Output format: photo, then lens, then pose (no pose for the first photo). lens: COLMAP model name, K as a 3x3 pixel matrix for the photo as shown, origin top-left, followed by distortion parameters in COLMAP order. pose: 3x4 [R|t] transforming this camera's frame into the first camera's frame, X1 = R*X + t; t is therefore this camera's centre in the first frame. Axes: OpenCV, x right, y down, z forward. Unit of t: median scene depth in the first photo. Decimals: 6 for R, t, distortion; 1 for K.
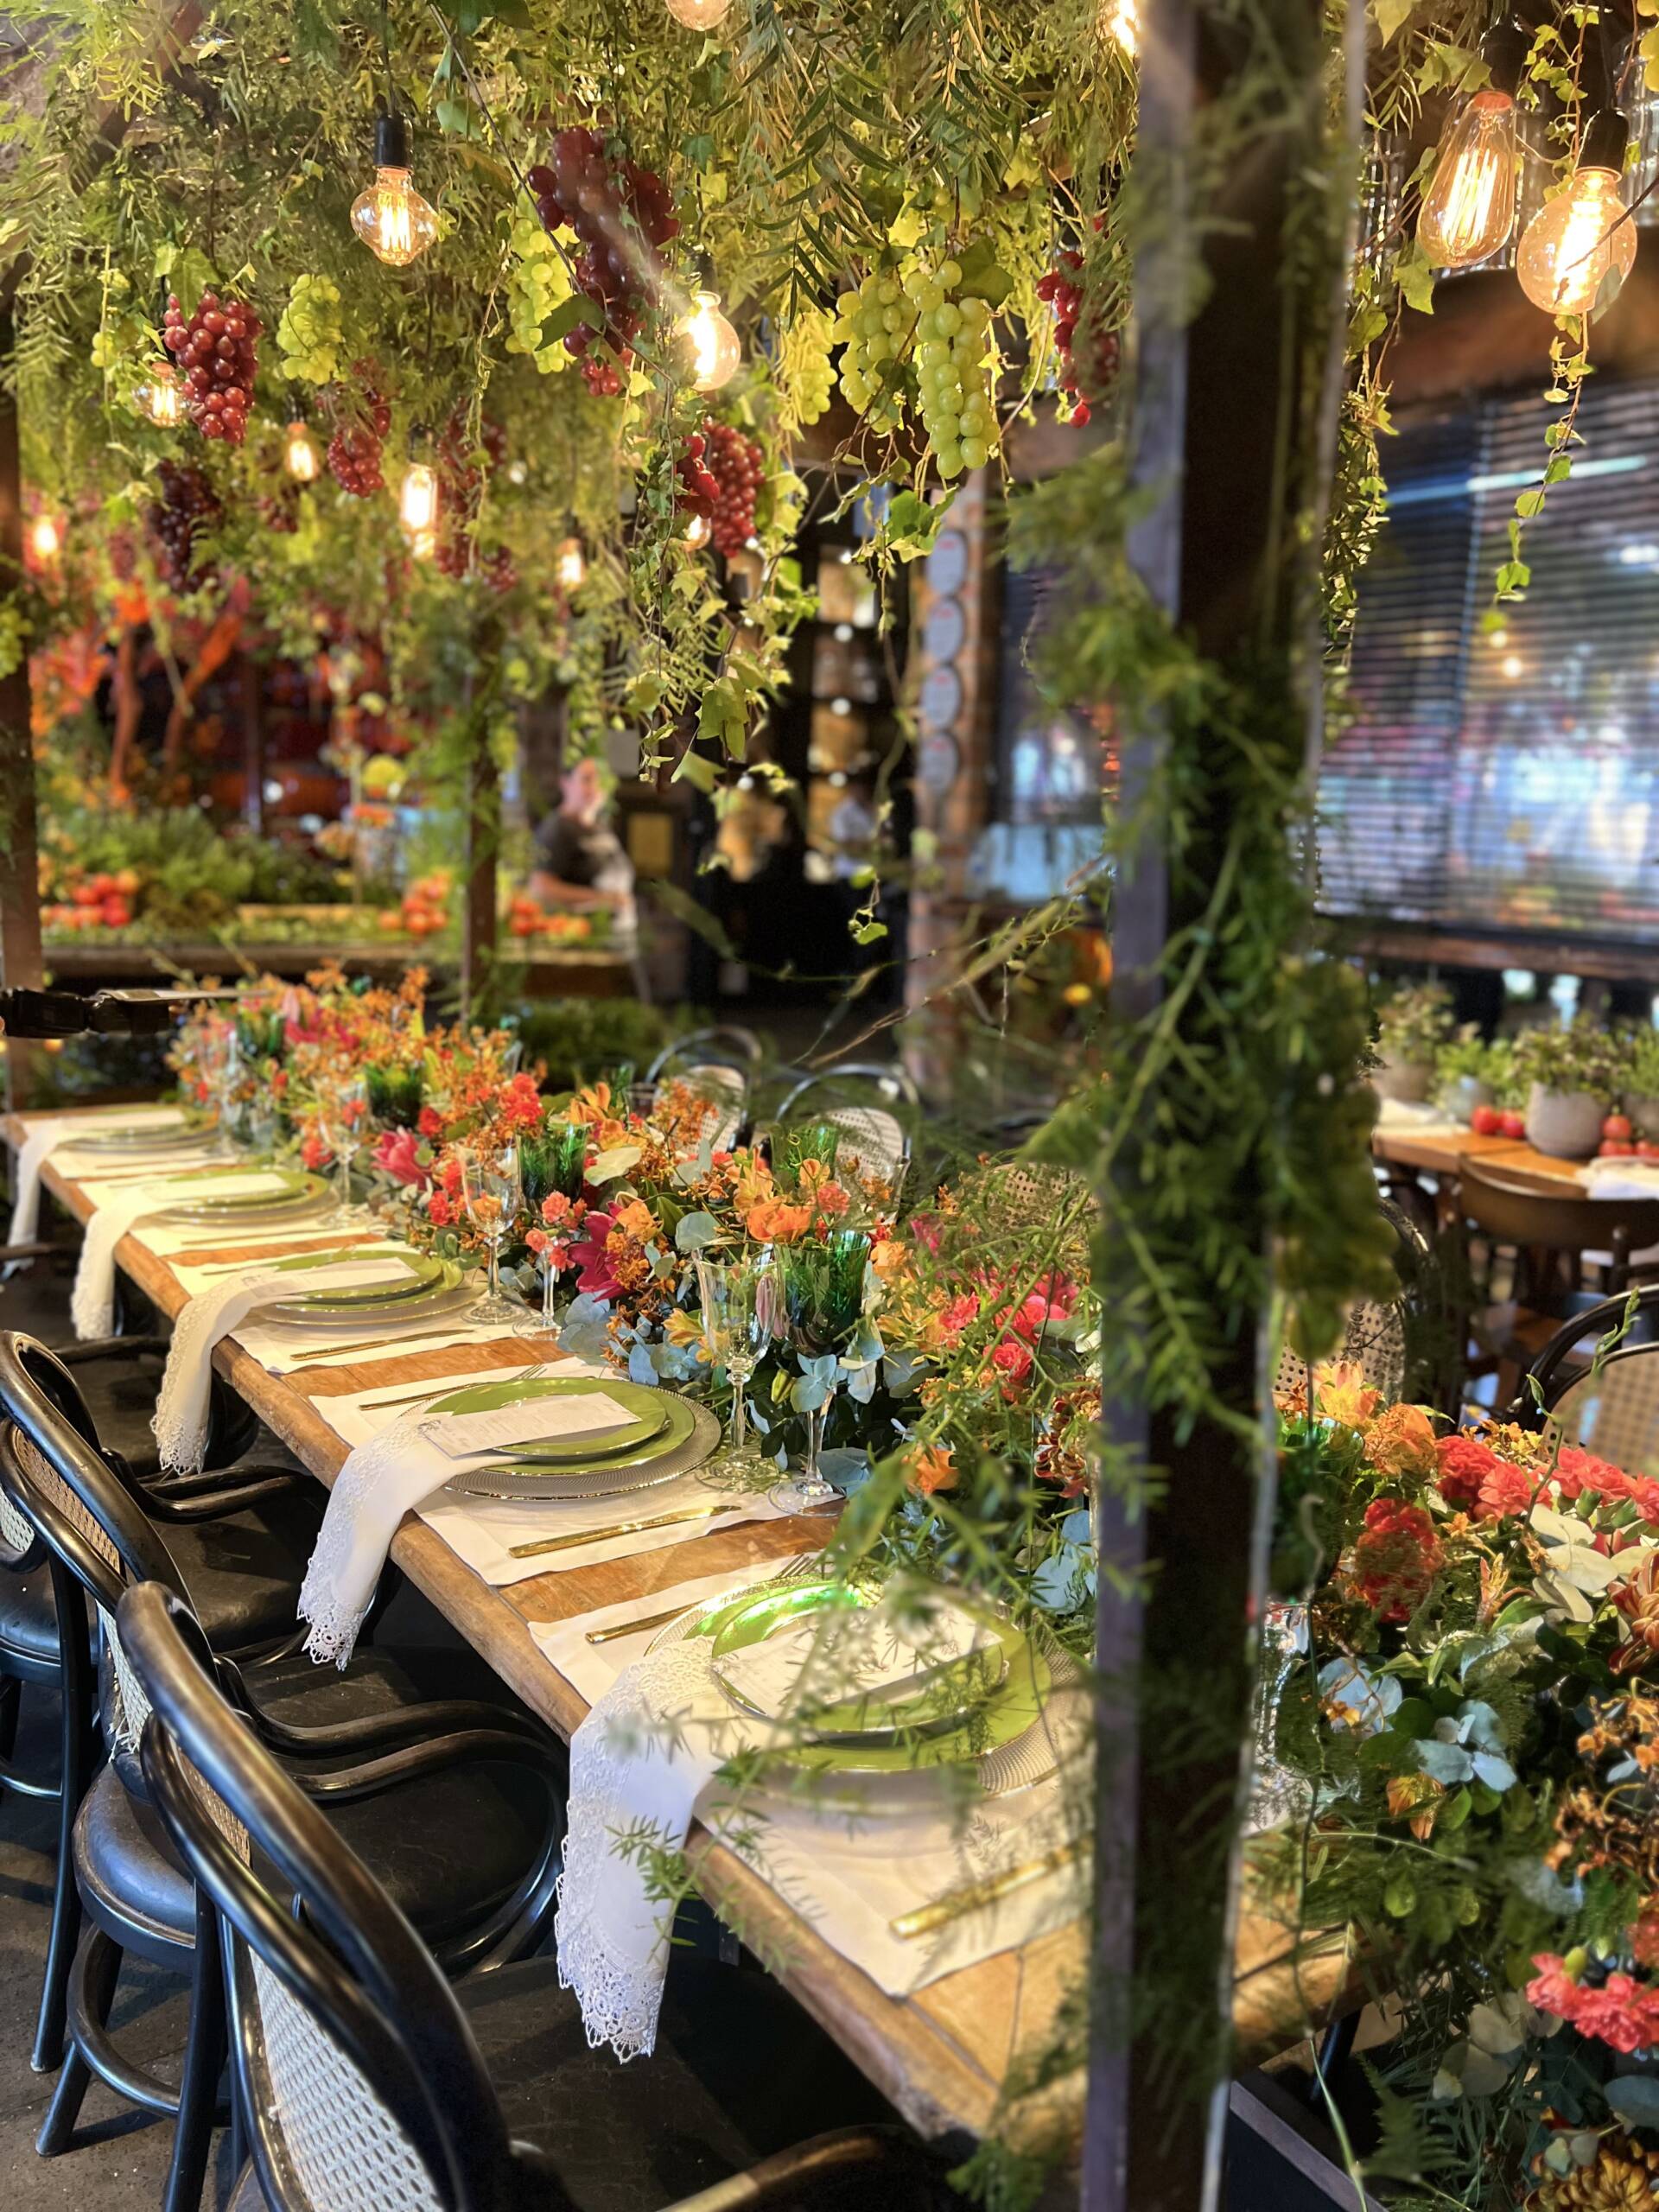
lens RADIAL K [[1649.9, 0, 821.5], [0, 1649.9, 1119.1], [0, 0, 1]] dist [0.025179, -0.035738]
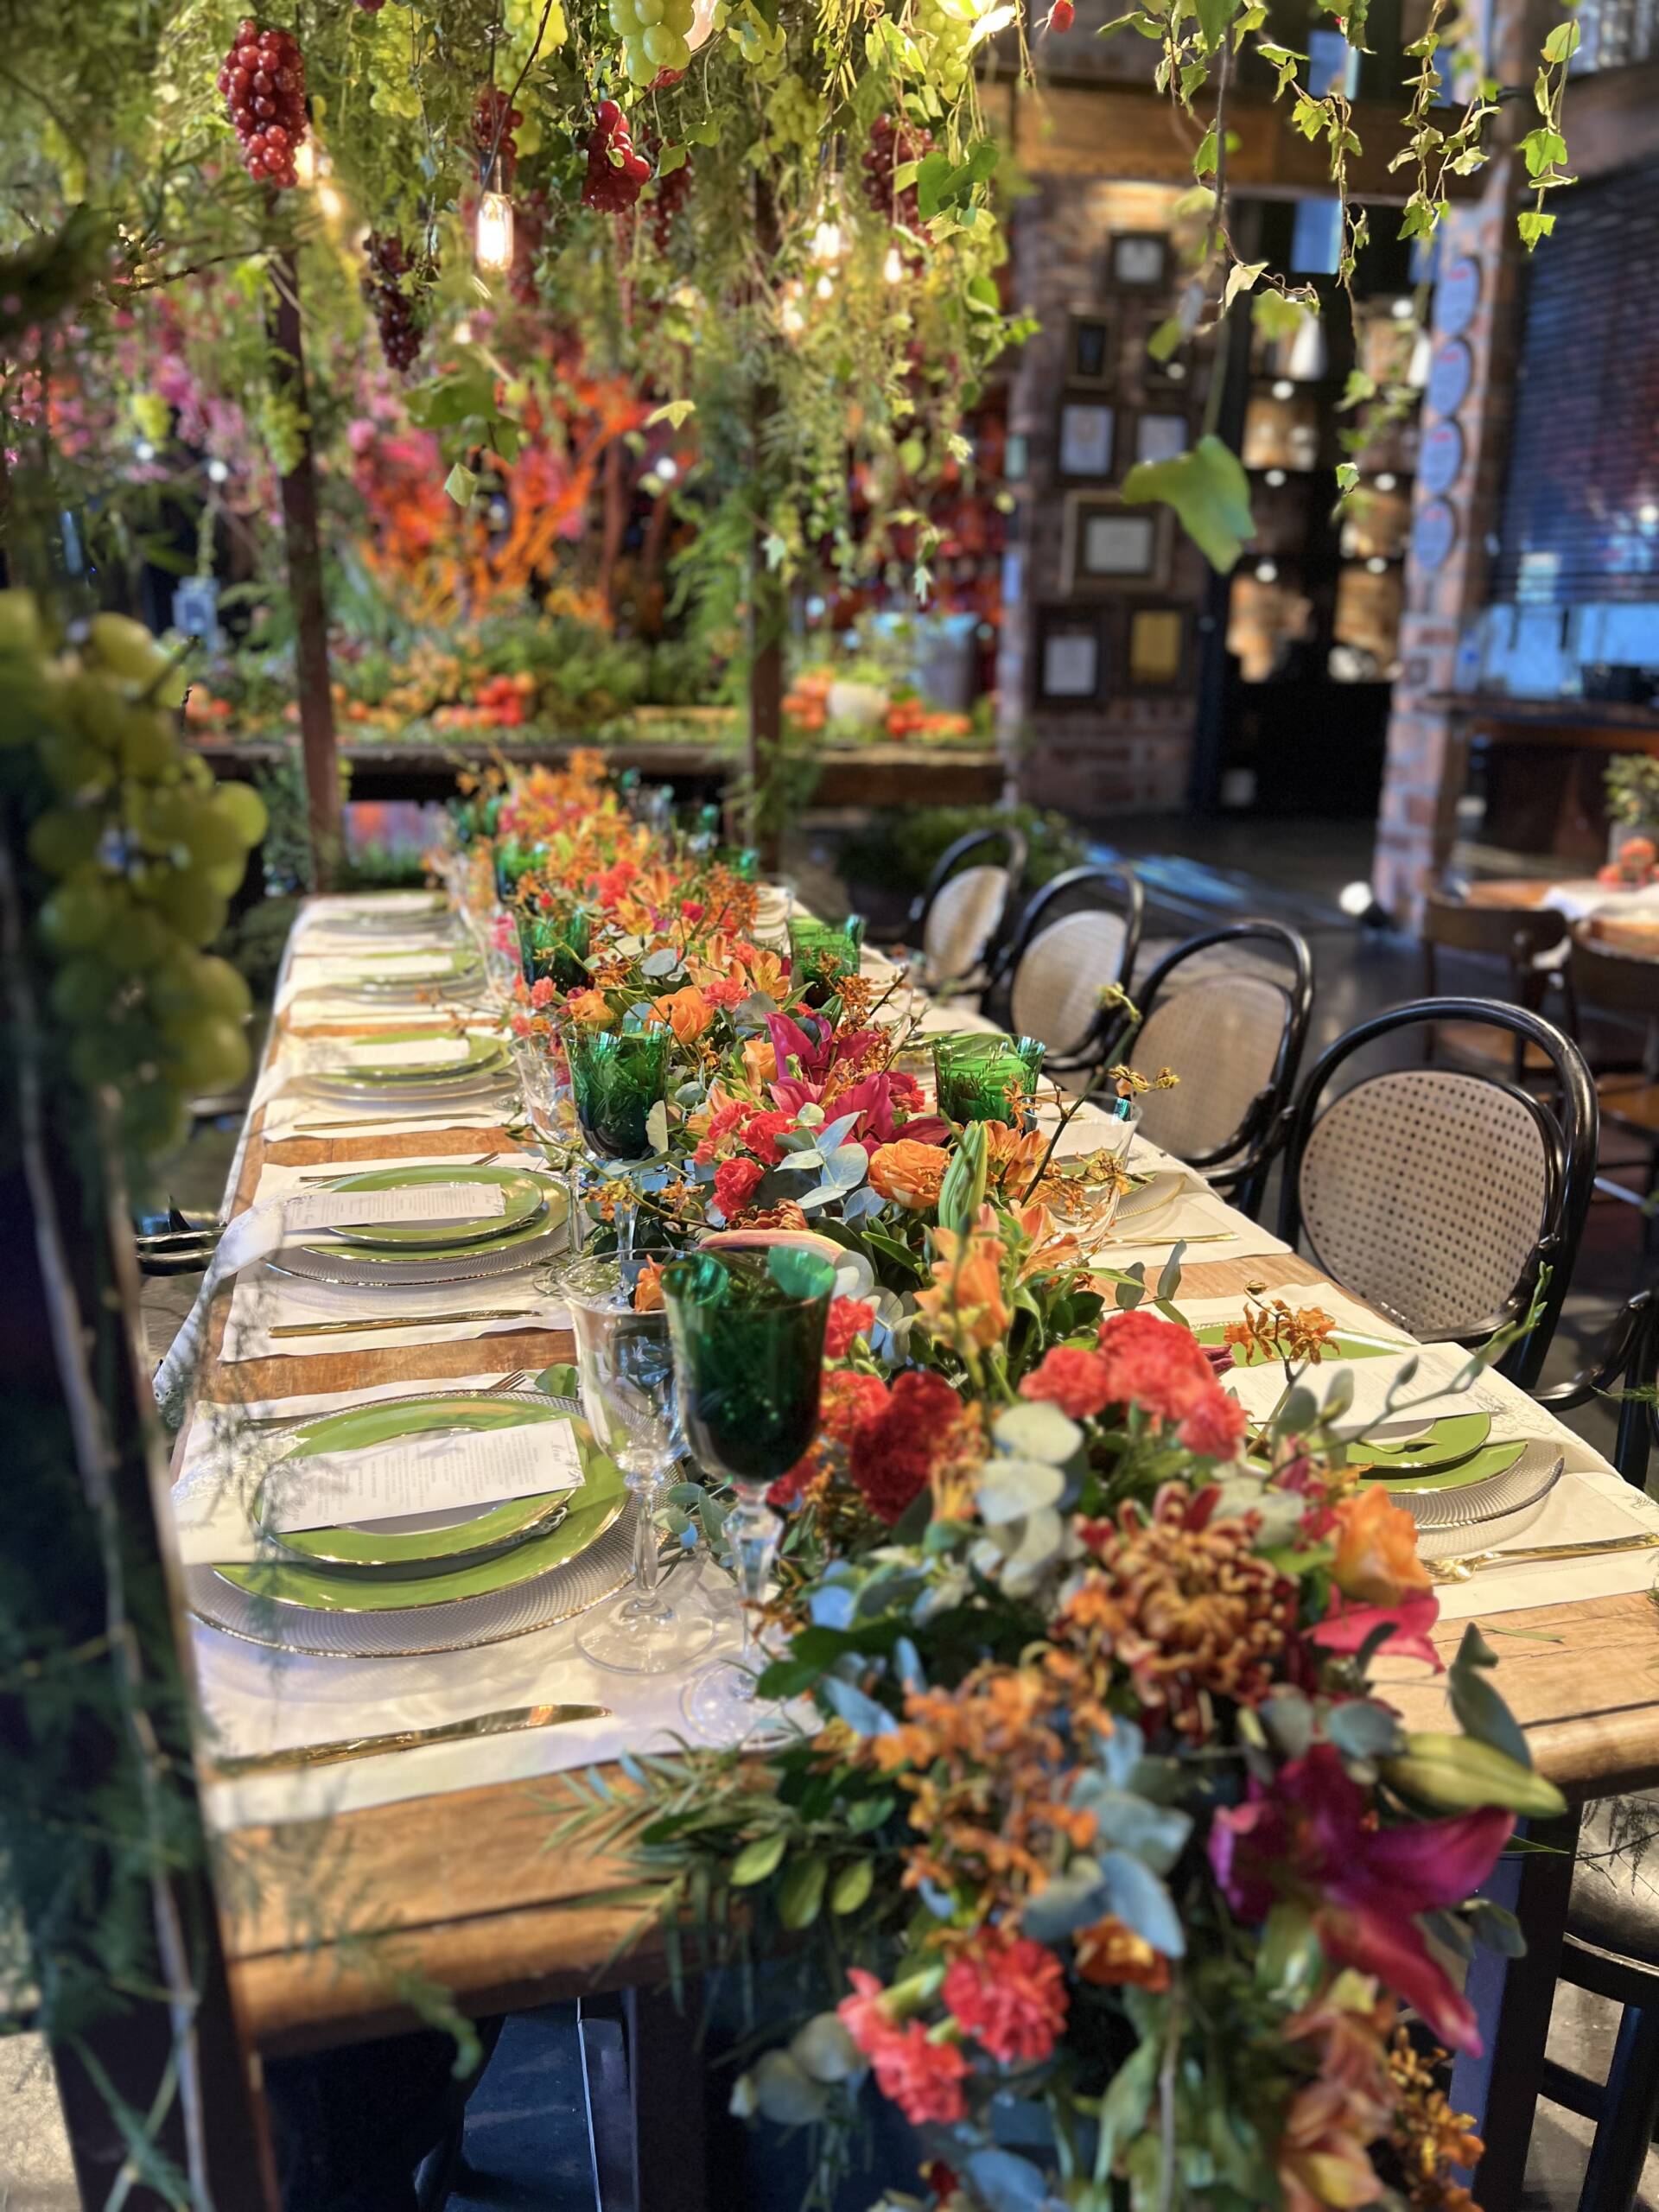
lens RADIAL K [[1649.9, 0, 829.3], [0, 1649.9, 1114.2], [0, 0, 1]] dist [0.025179, -0.035738]
pose [[0.943537, 0.066318, -0.324560, 0.333826], [-0.031711, 0.993339, 0.110783, 0.013715], [0.329745, -0.094236, 0.939355, 0.163569]]
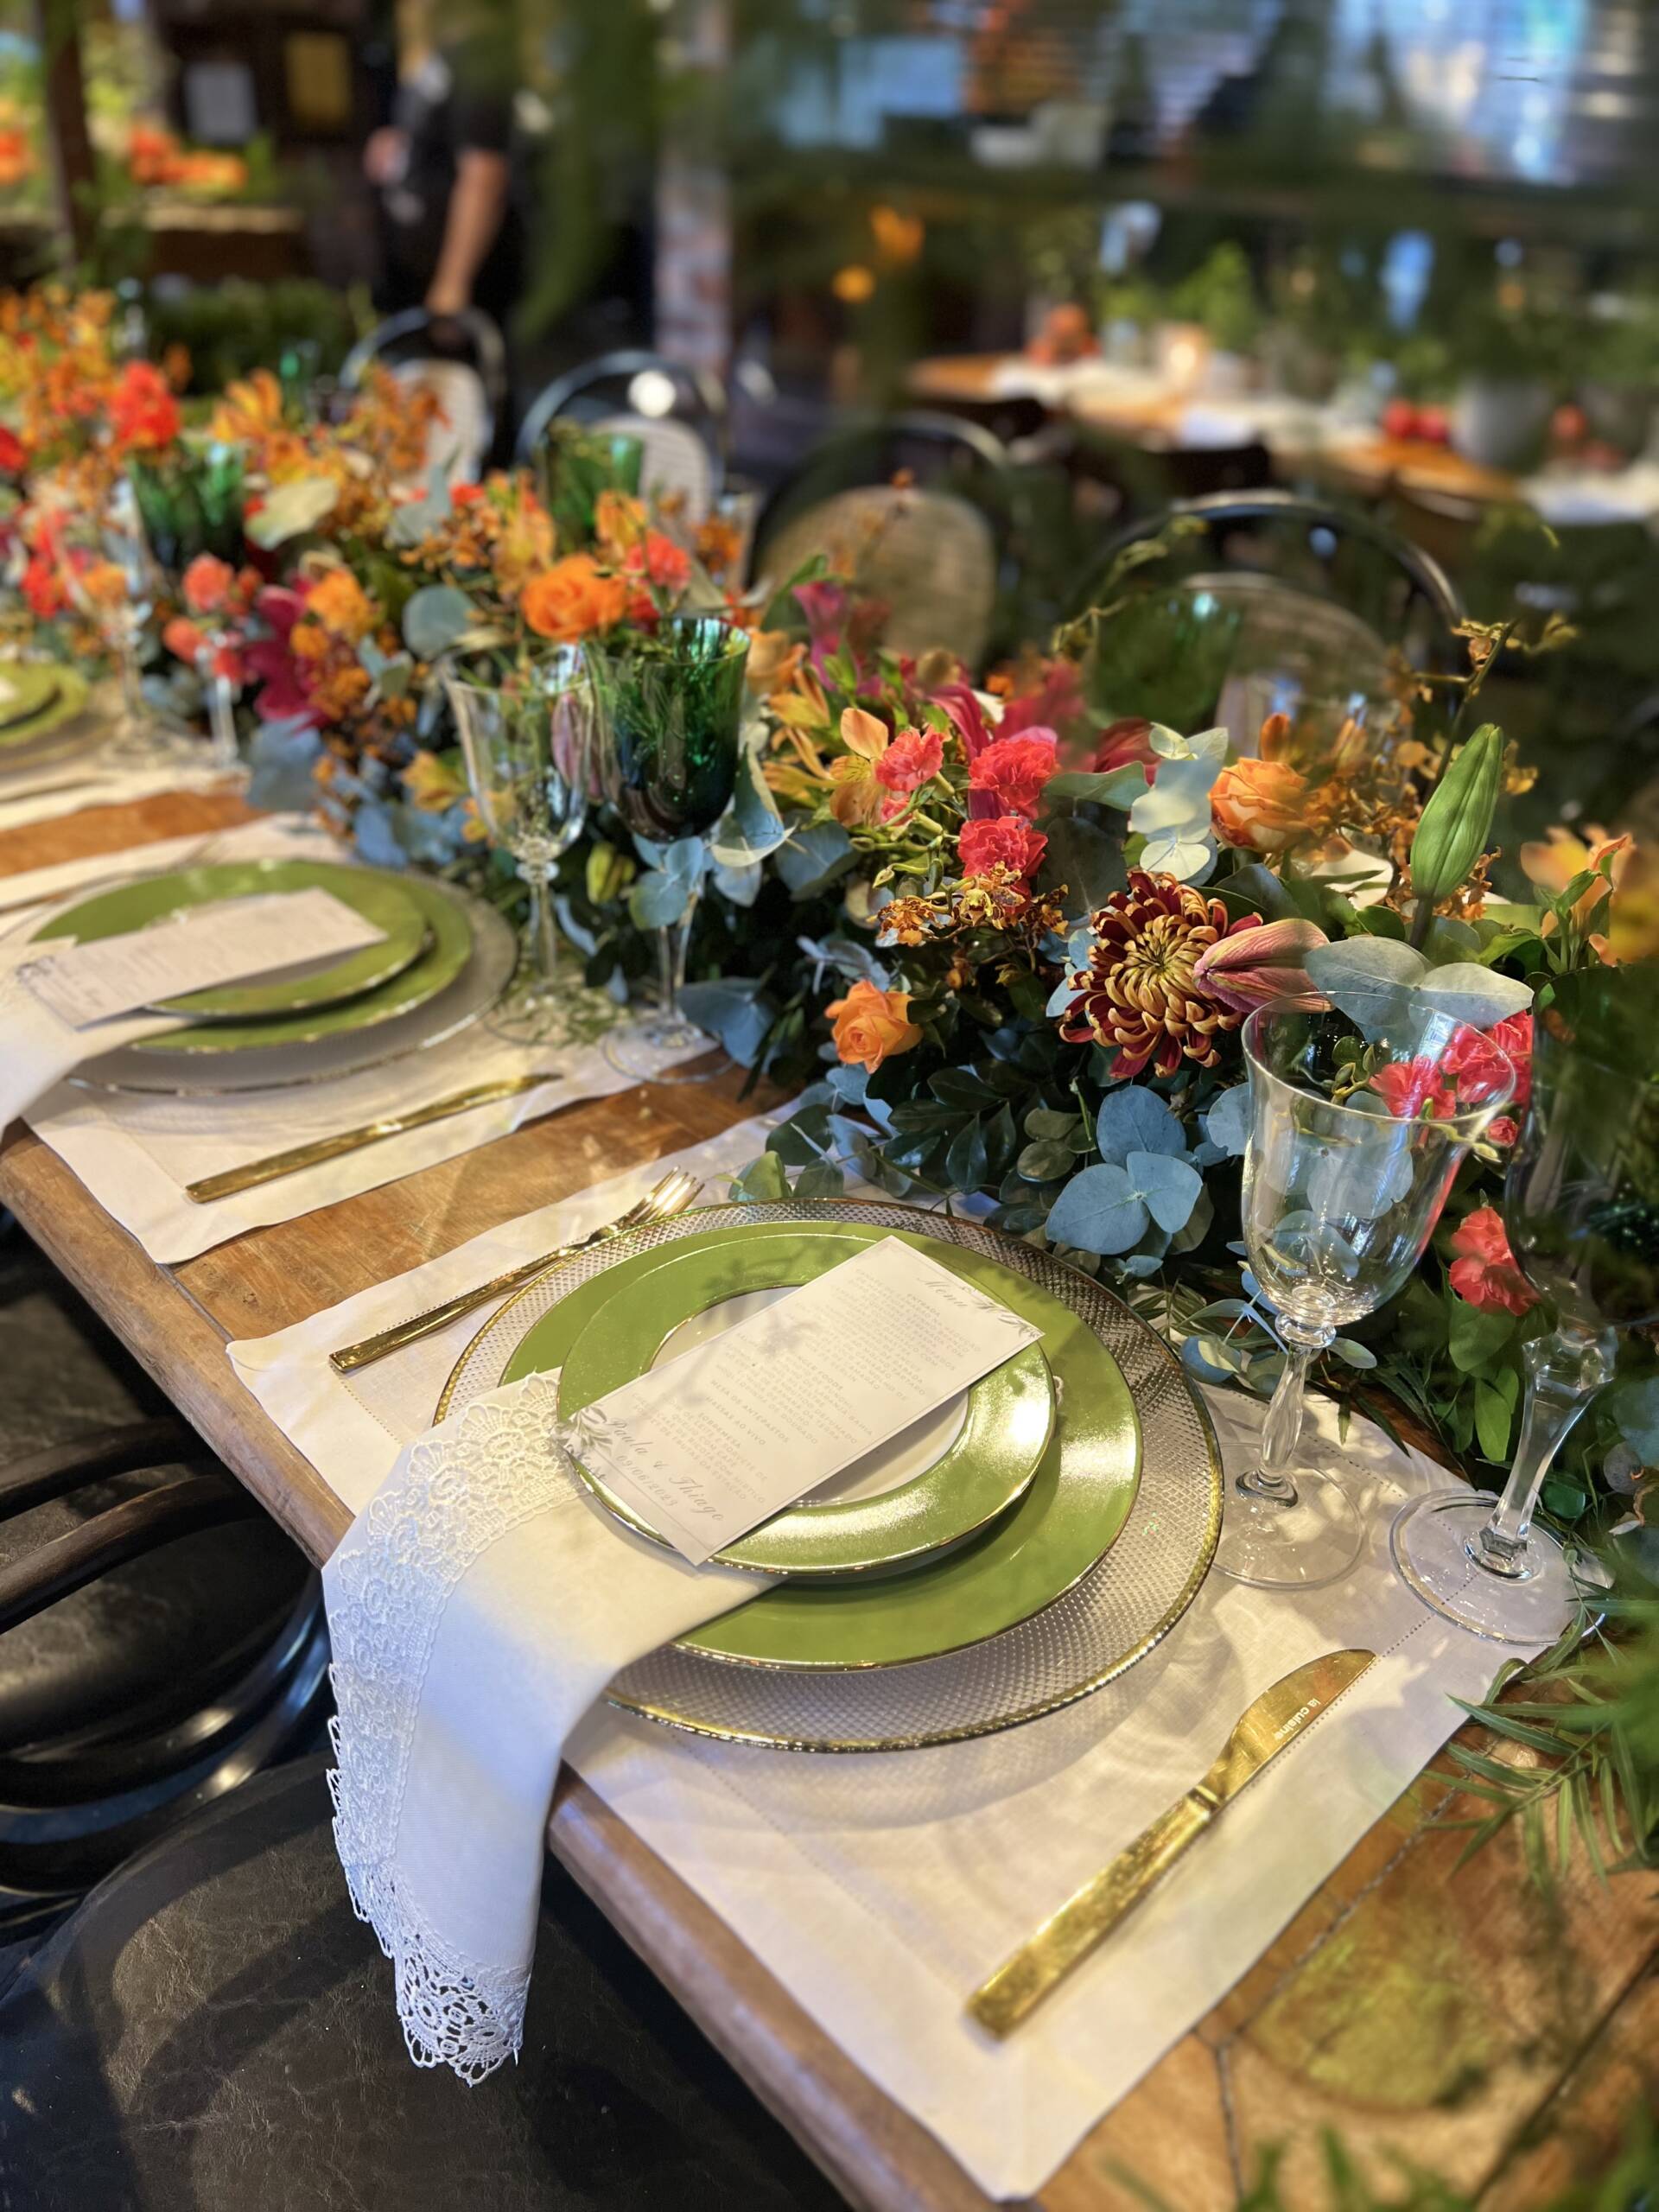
lens RADIAL K [[1649.9, 0, 854.0], [0, 1649.9, 1117.6], [0, 0, 1]] dist [0.025179, -0.035738]
pose [[0.986449, -0.080696, 0.142850, -0.025292], [0.021142, 0.925944, 0.377069, 0.009213], [-0.162699, -0.368939, 0.915103, 0.327314]]
